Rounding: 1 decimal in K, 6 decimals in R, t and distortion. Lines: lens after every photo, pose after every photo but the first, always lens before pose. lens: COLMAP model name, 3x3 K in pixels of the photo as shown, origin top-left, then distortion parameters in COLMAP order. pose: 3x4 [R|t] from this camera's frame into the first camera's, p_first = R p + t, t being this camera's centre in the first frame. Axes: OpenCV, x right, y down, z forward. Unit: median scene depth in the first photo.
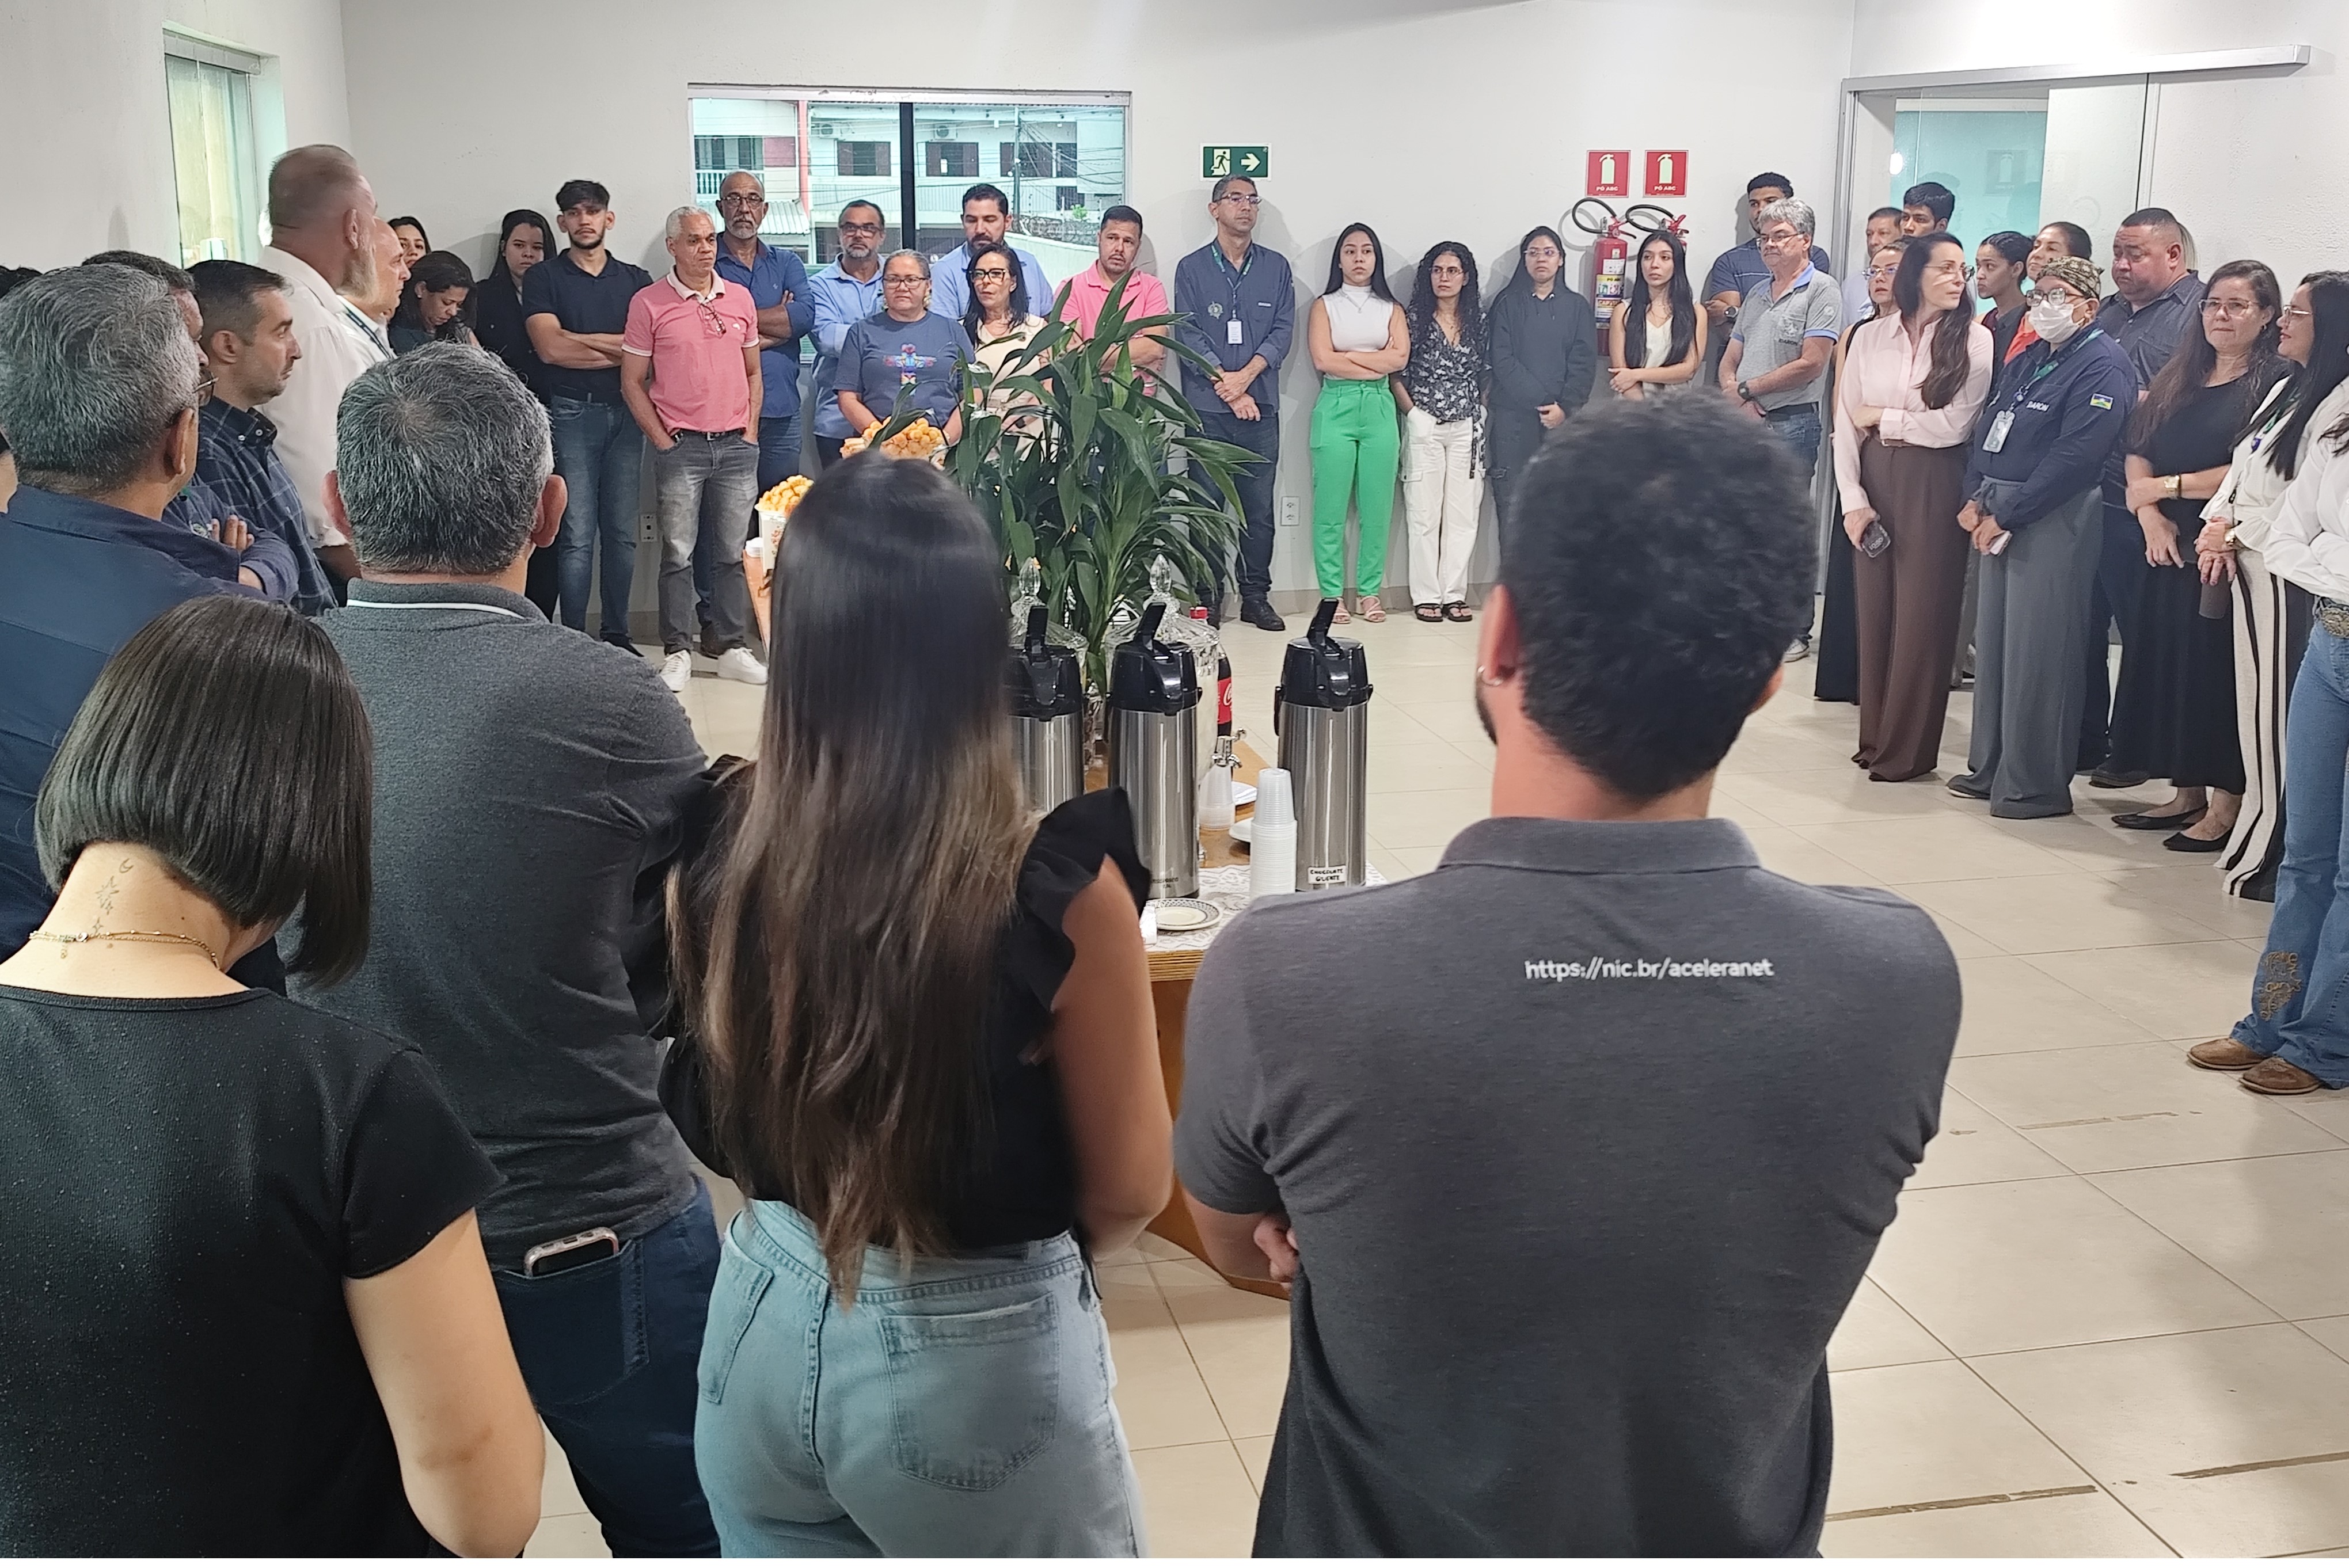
lens RADIAL K [[2361.2, 0, 1143.7], [0, 2361.2, 735.8], [0, 0, 1]] dist [0.018816, 0.000000]
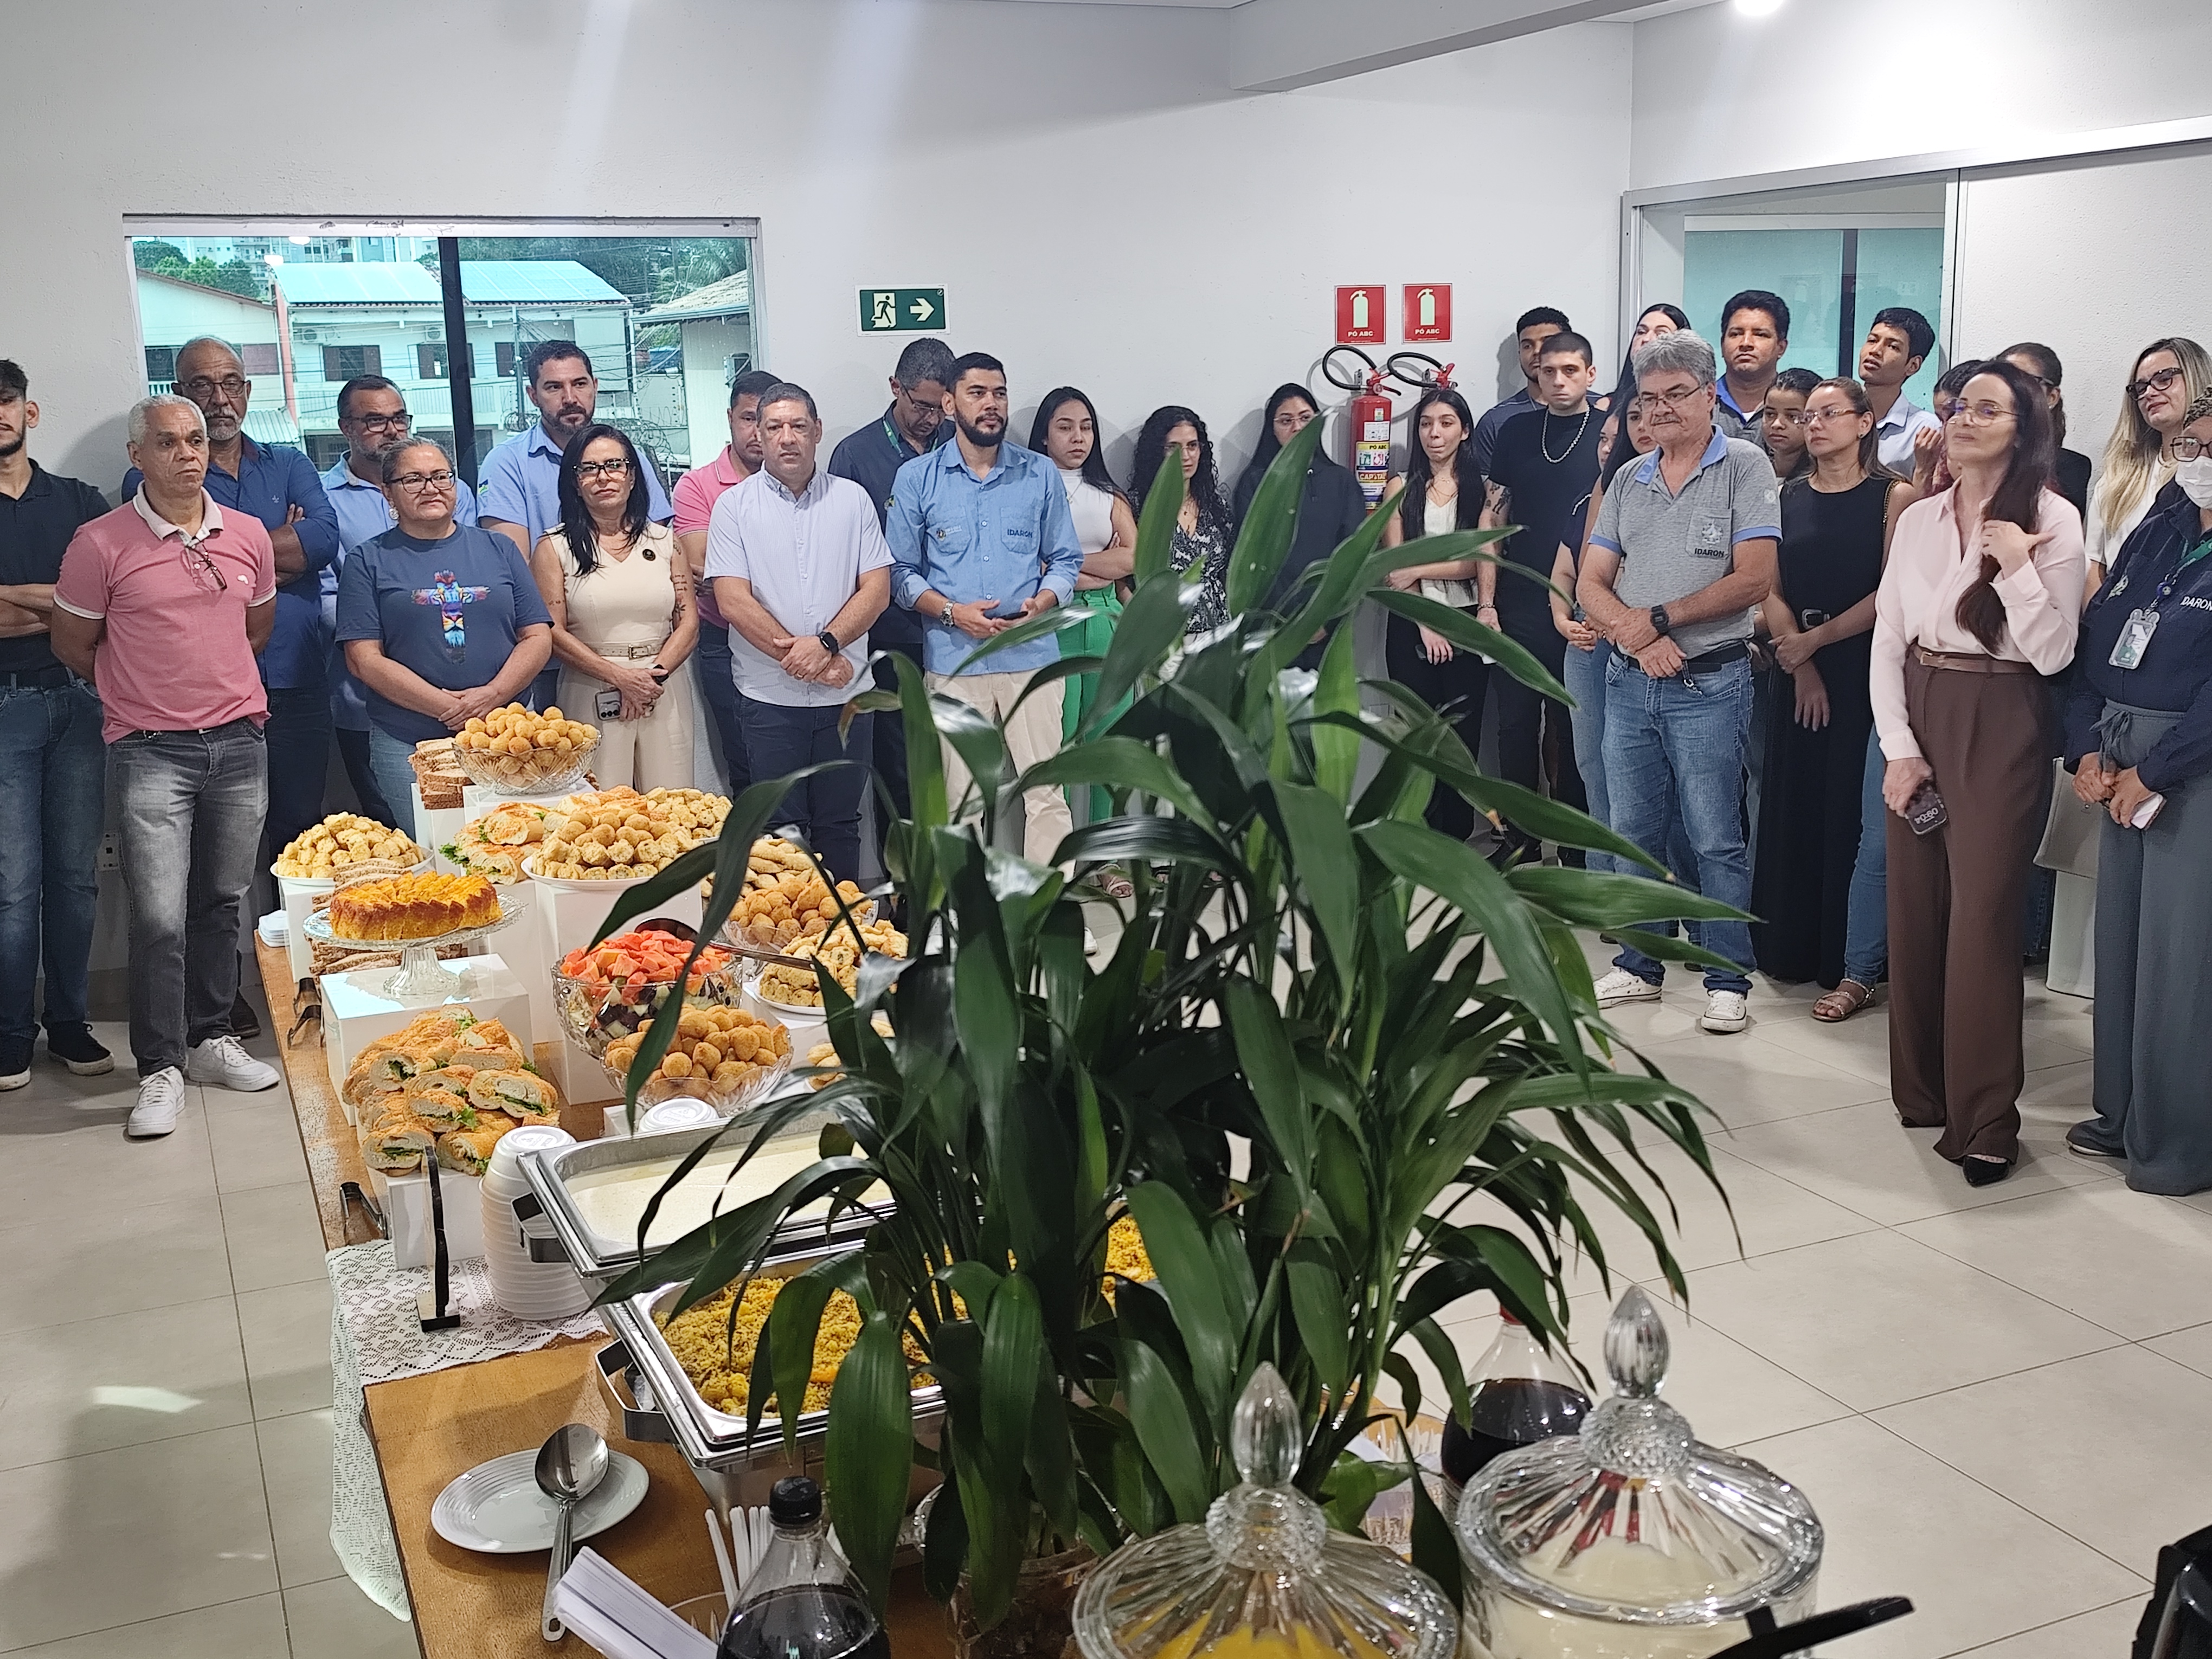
lens RADIAL K [[2228.1, 0, 1083.7], [0, 2228.1, 811.8], [0, 0, 1]] dist [0.014897, 0.000000]
pose [[0.979989, -0.067333, 0.187318, -0.048524], [0.074216, 0.996792, -0.029975, -0.056191], [-0.184698, 0.043277, 0.981842, 0.292337]]
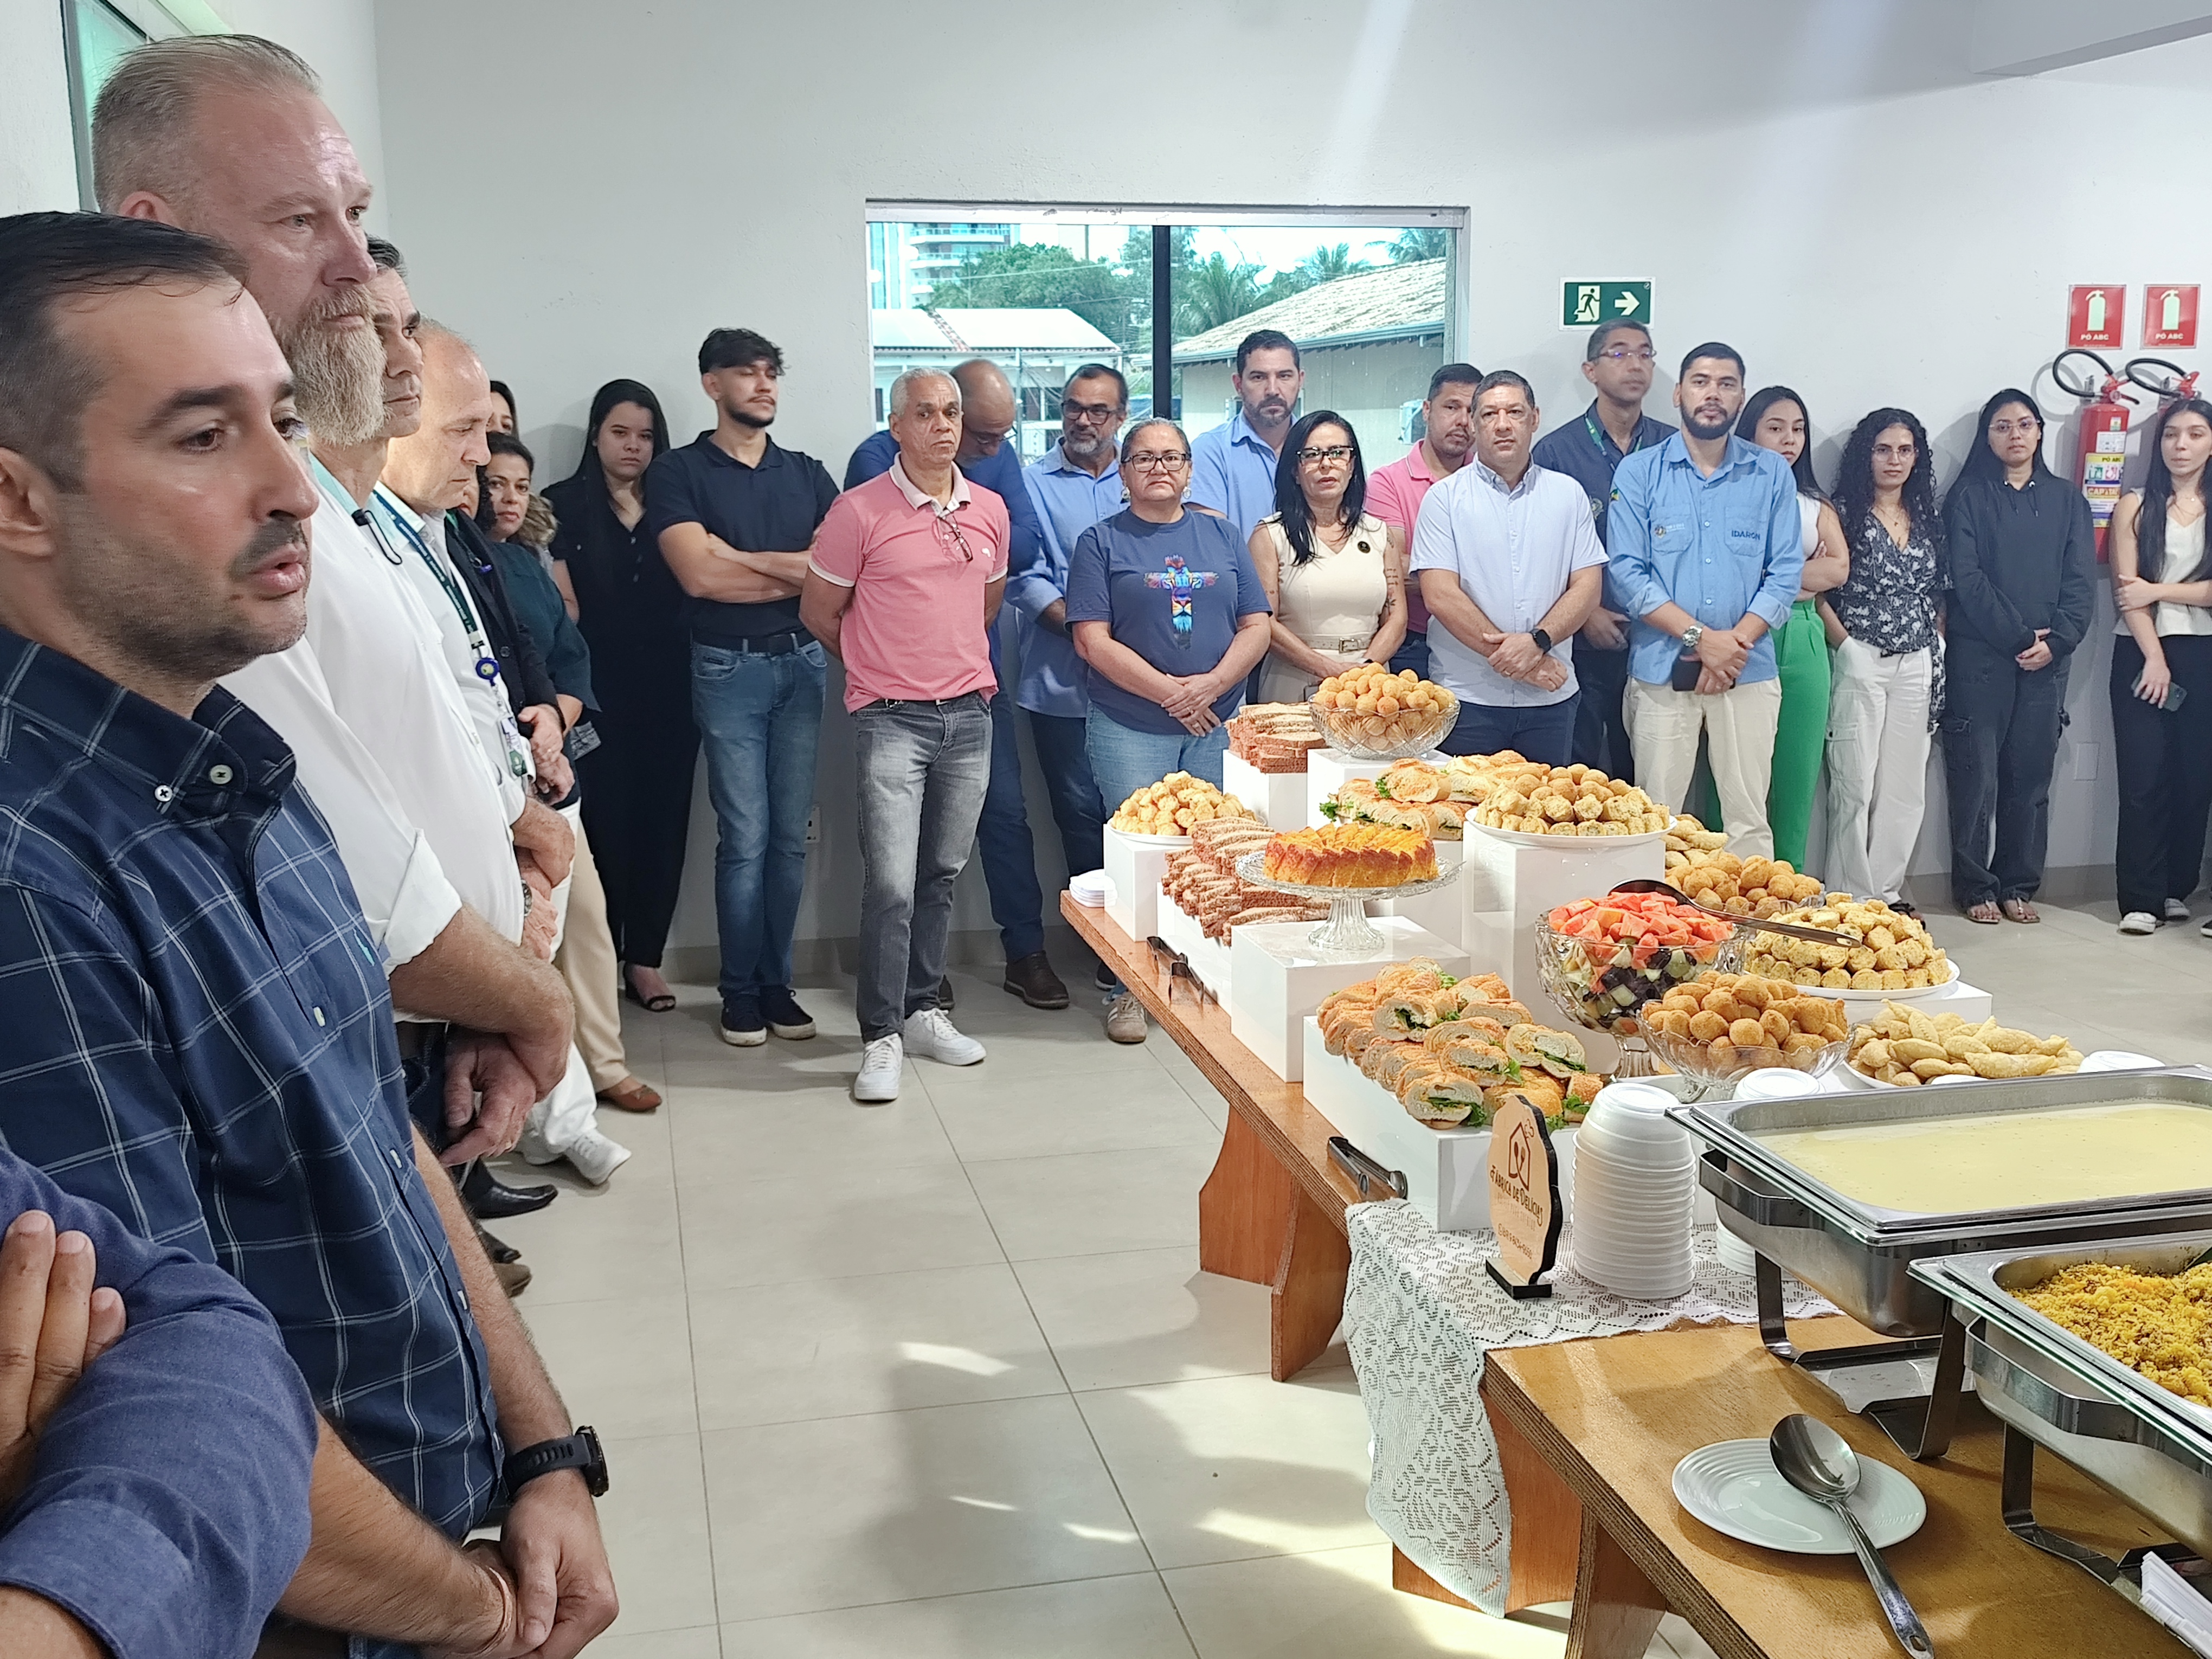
lens RADIAL K [[2228.1, 0, 1113.6], [0, 2228.1, 807.1], [0, 0, 1]] dist [0.014897, 0.000000]
pose [[0.999891, -0.014255, 0.003828, -0.116436], [0.014465, 0.997963, -0.062141, -0.047806], [-0.002935, 0.062190, 0.998060, 0.323892]]
